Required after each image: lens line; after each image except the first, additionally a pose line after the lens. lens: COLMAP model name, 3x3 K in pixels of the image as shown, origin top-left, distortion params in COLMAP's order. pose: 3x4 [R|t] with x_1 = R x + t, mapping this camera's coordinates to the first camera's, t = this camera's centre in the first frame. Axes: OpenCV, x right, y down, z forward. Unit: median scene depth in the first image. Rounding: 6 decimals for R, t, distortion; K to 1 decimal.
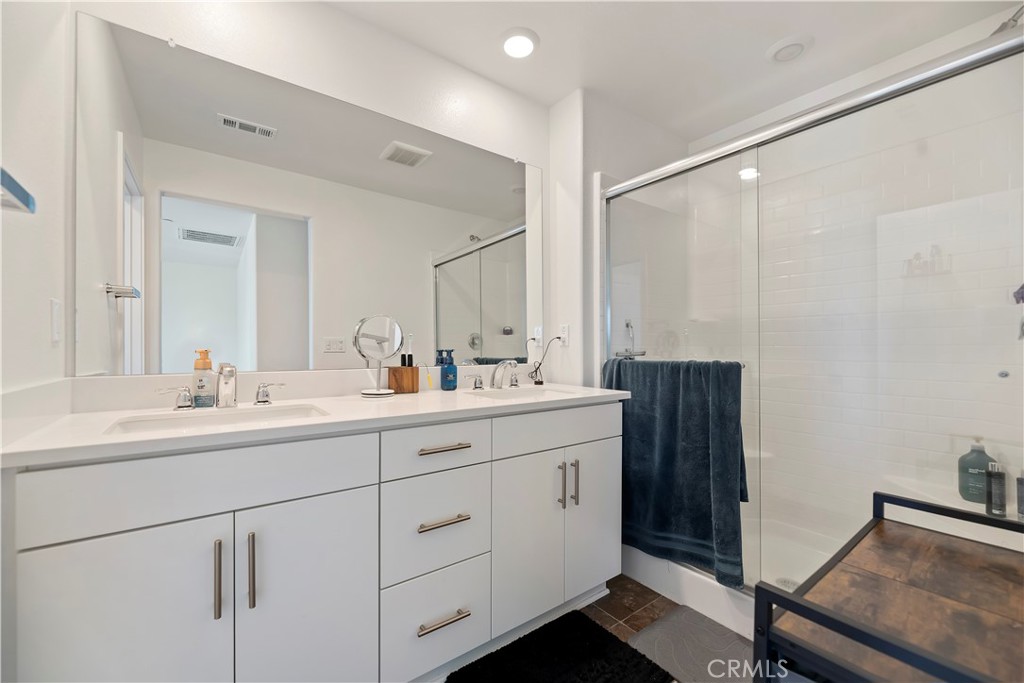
lens RADIAL K [[418.5, 0, 516.7], [0, 418.5, 346.6], [0, 0, 1]] dist [0.000646, -0.000088]
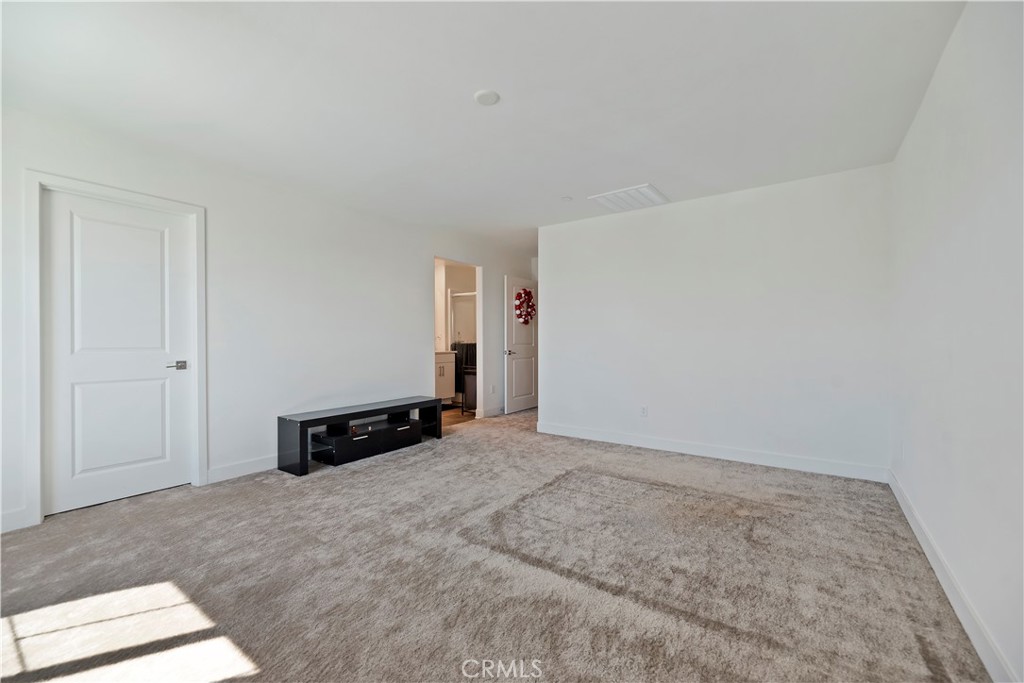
lens RADIAL K [[418.5, 0, 516.7], [0, 418.5, 346.6], [0, 0, 1]] dist [0.000646, -0.000088]
pose [[0.951909, -0.003169, 0.306364, -0.379004], [-0.003366, 0.999778, 0.020801, -0.015759], [-0.306362, -0.020832, 0.951687, -2.756524]]
